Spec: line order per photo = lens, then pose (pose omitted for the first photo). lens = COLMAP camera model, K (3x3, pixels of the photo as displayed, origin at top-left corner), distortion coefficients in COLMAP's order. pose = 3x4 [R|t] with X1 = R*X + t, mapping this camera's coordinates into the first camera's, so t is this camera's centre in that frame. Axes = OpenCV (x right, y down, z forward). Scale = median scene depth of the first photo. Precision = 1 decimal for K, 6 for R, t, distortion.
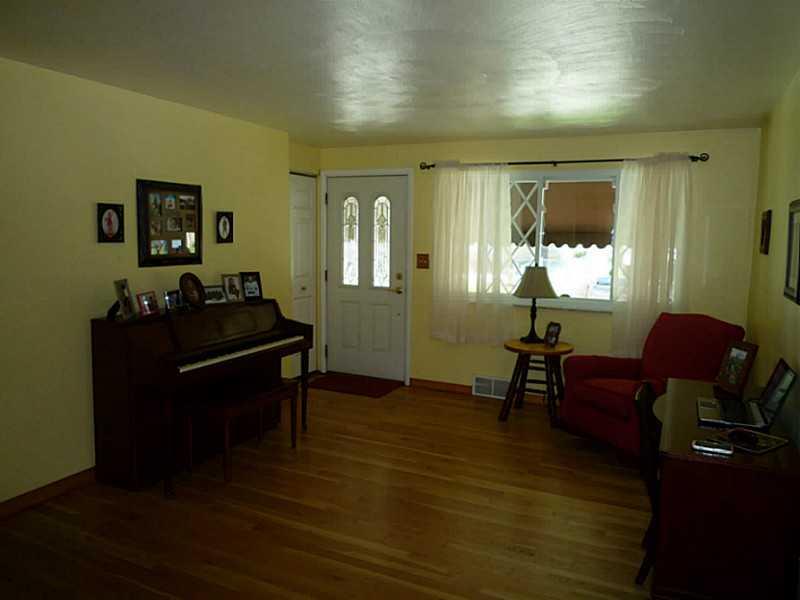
lens RADIAL K [[610.3, 0, 400.9], [0, 610.3, 301.0], [0, 0, 1]] dist [-0.017608, -0.016192]
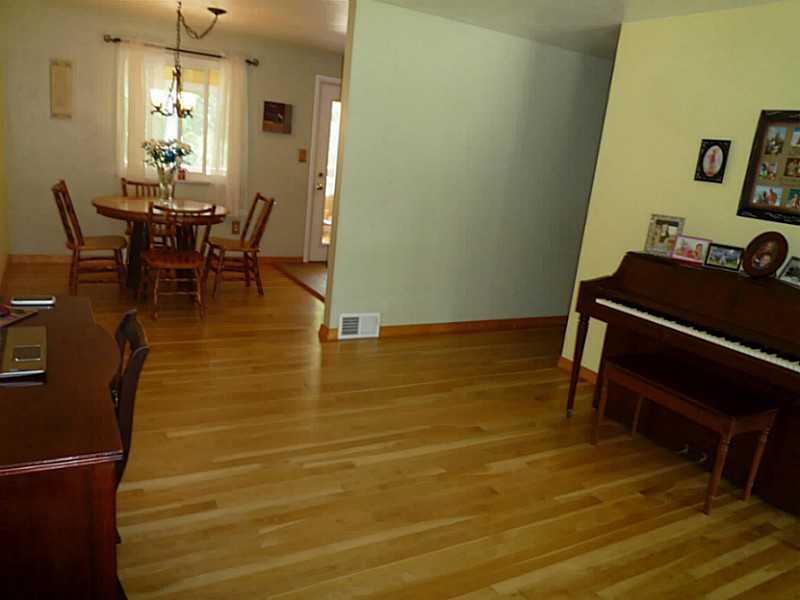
lens RADIAL K [[610.3, 0, 403.7], [0, 610.3, 294.7], [0, 0, 1]] dist [-0.017608, -0.016192]
pose [[-0.552577, 0.124301, -0.824141, 0.571696], [-0.201182, 0.939685, 0.276618, -0.096641], [0.808817, 0.318655, -0.494241, 1.134651]]
